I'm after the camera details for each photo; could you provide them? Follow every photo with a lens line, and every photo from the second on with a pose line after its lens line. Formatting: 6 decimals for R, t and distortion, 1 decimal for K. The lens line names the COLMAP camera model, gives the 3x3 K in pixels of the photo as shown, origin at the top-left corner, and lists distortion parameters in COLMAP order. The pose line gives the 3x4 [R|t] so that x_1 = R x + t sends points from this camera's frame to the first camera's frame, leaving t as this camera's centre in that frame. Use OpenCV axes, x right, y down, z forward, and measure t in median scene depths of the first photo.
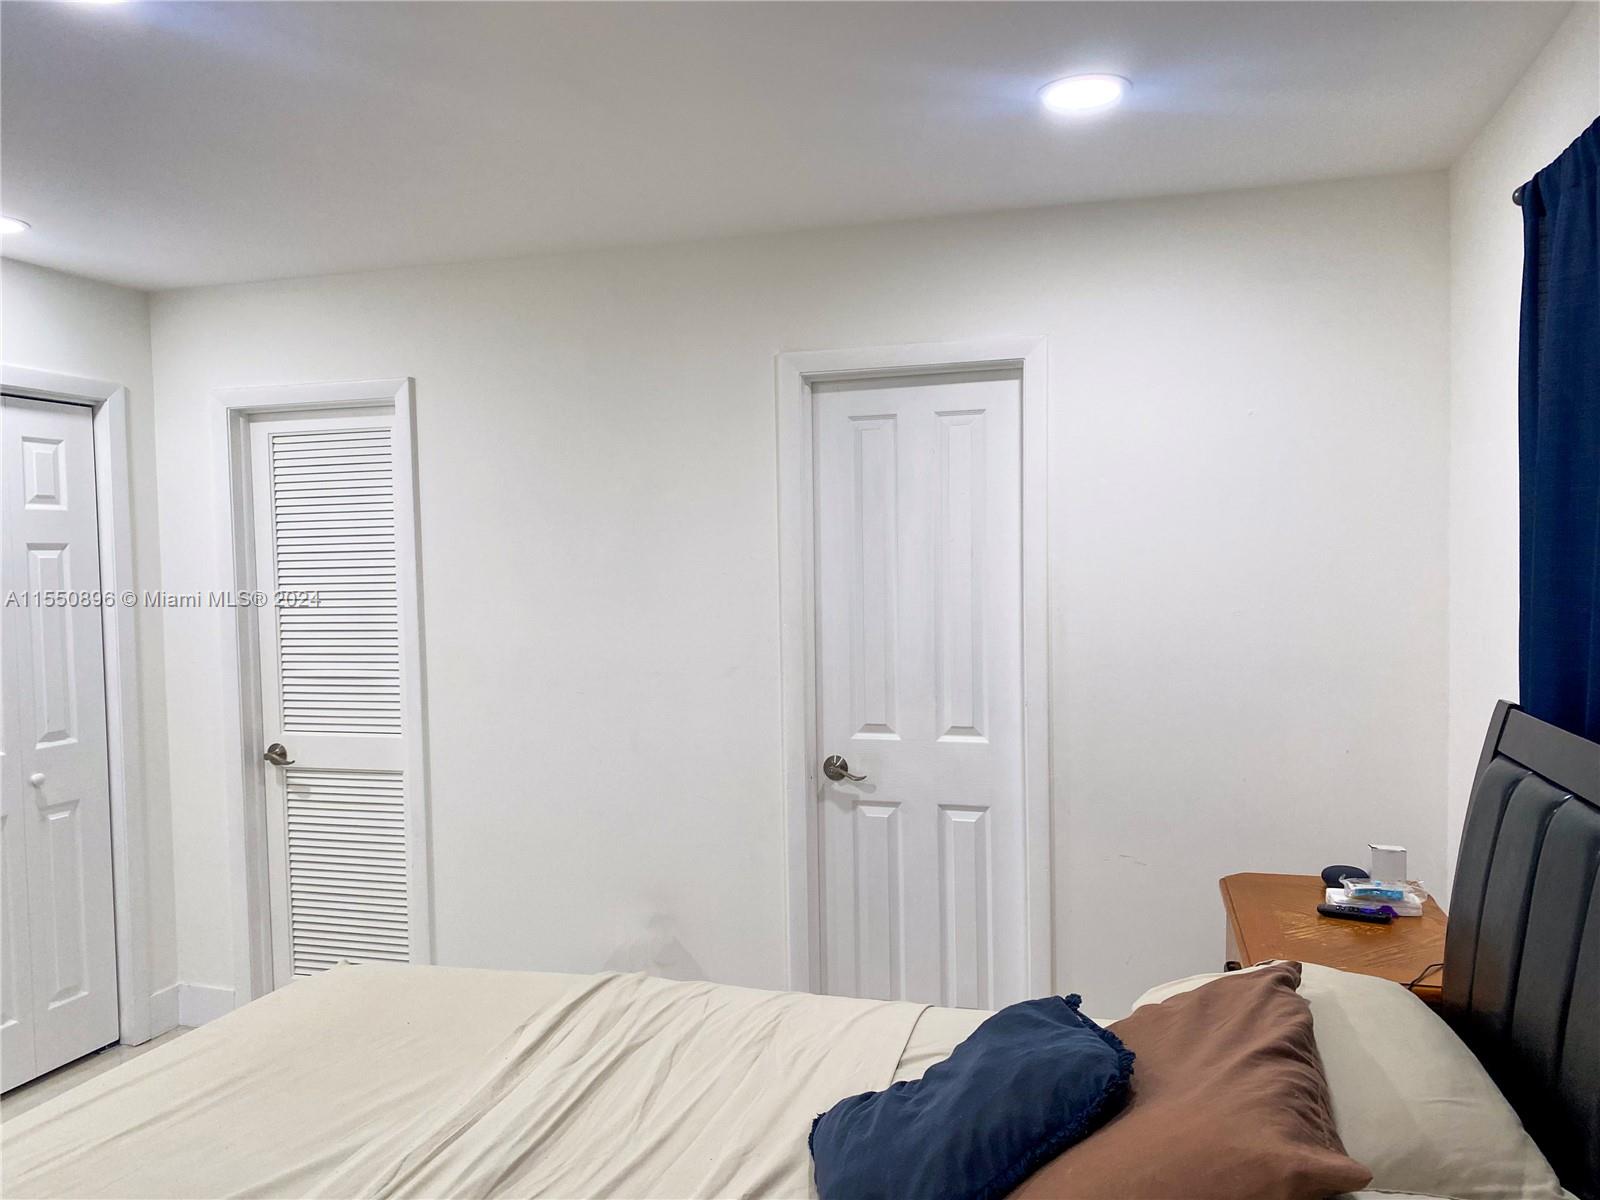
lens RADIAL K [[1213.2, 0, 791.1], [0, 1213.2, 596.9], [0, 0, 1]] dist [0.008317, -0.006792]
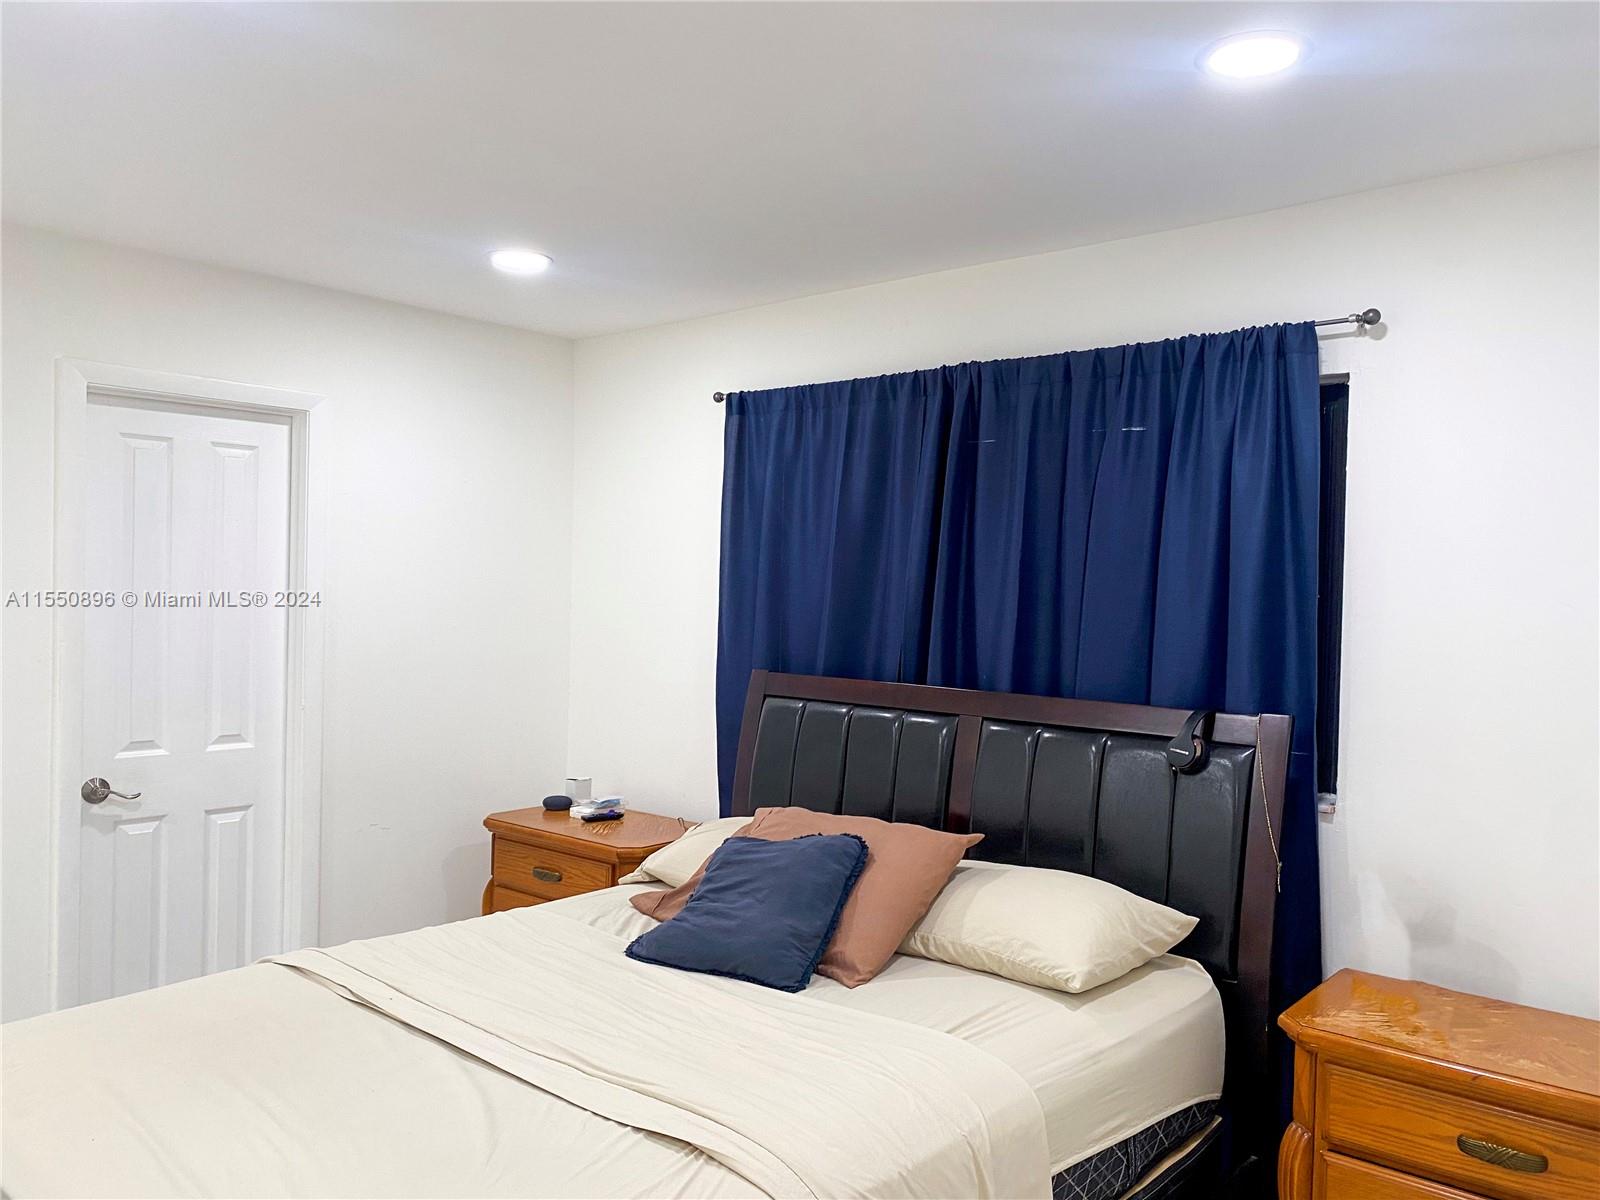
lens RADIAL K [[1213.2, 0, 799.4], [0, 1213.2, 597.3], [0, 0, 1]] dist [0.008317, -0.006792]
pose [[0.403669, 0.024533, 0.914576, -1.202005], [0.002510, 0.999607, -0.027921, 0.028472], [-0.914902, 0.013566, 0.403448, 0.171180]]
